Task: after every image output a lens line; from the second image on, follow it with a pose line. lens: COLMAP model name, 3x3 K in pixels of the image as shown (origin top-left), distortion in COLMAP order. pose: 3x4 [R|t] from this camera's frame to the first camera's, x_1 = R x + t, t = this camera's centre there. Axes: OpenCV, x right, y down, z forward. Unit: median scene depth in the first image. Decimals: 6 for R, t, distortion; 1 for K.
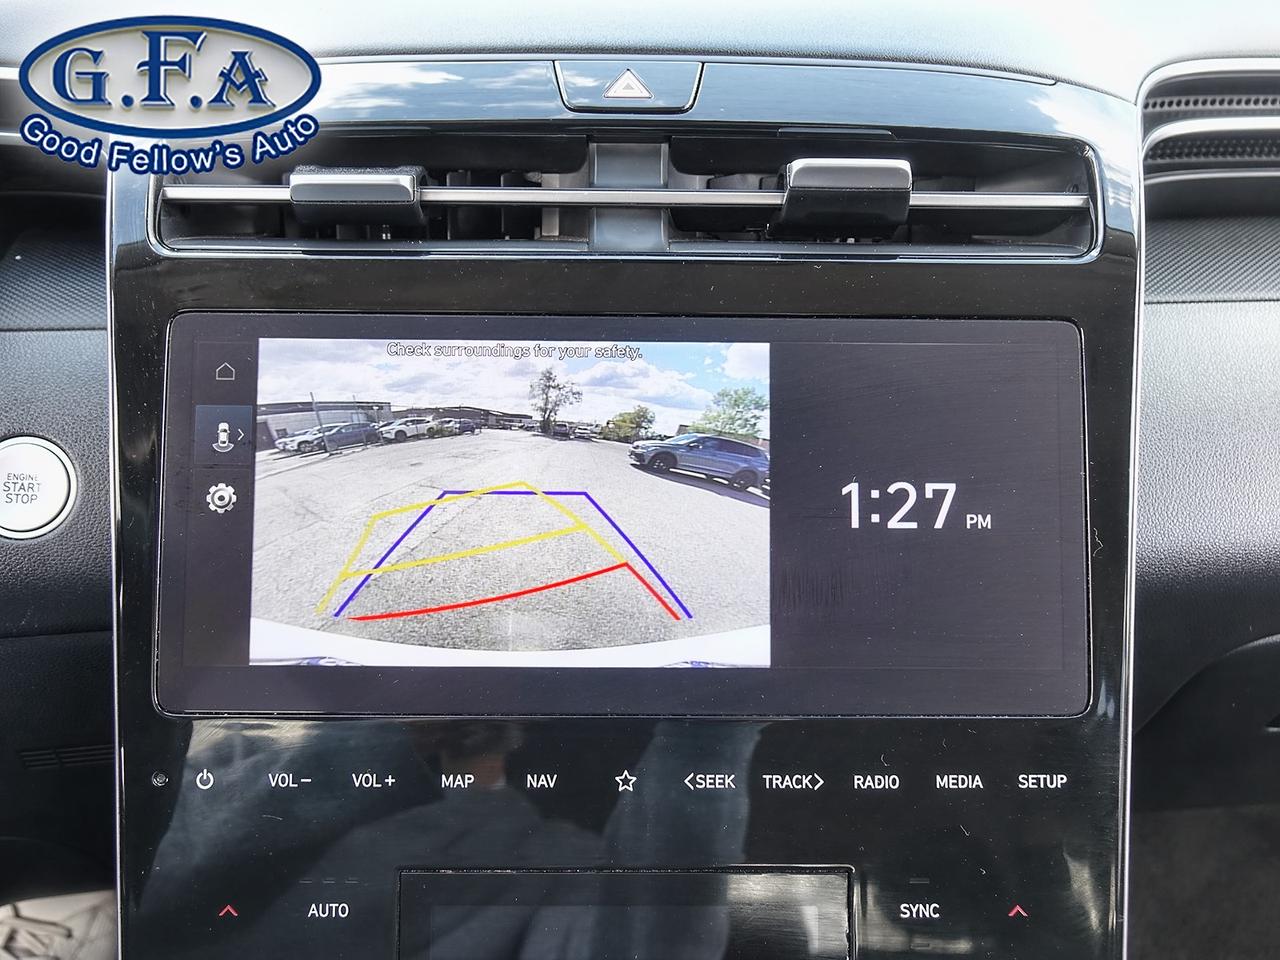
lens RADIAL K [[997.9, 0, 640.0], [0, 997.9, 480.0], [0, 0, 1]] dist [0.019548, 0.003979]
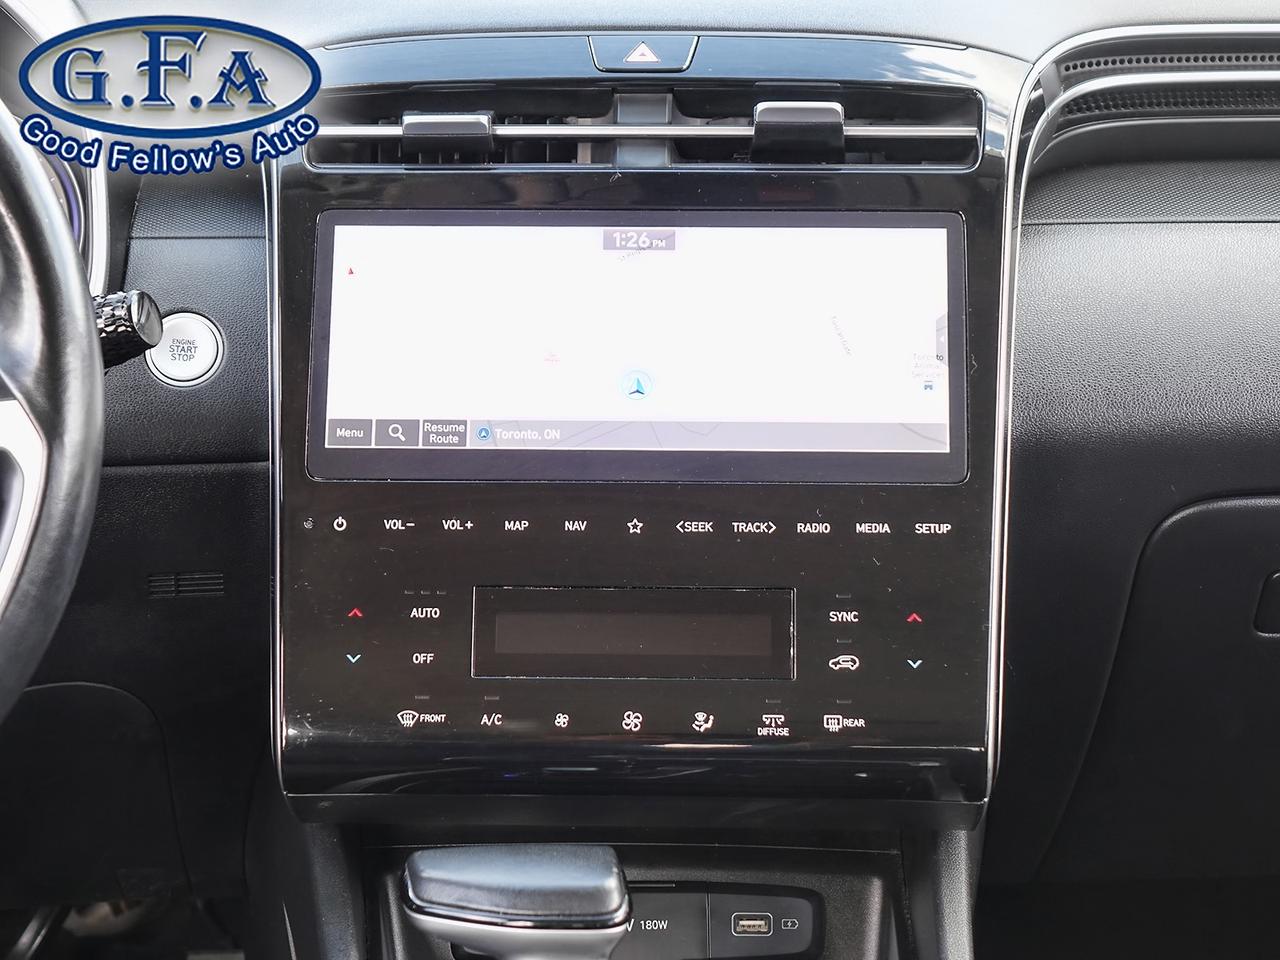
lens RADIAL K [[2836.6, 0, 640.0], [0, 2836.6, 480.0], [0, 0, 1]] dist [0.000848, -0.471250]
pose [[0.998868, -0.001729, -0.047536, 0.175597], [-0.007136, 0.982583, -0.185686, 0.939650], [0.047029, 0.185815, 0.981459, -2.818569]]
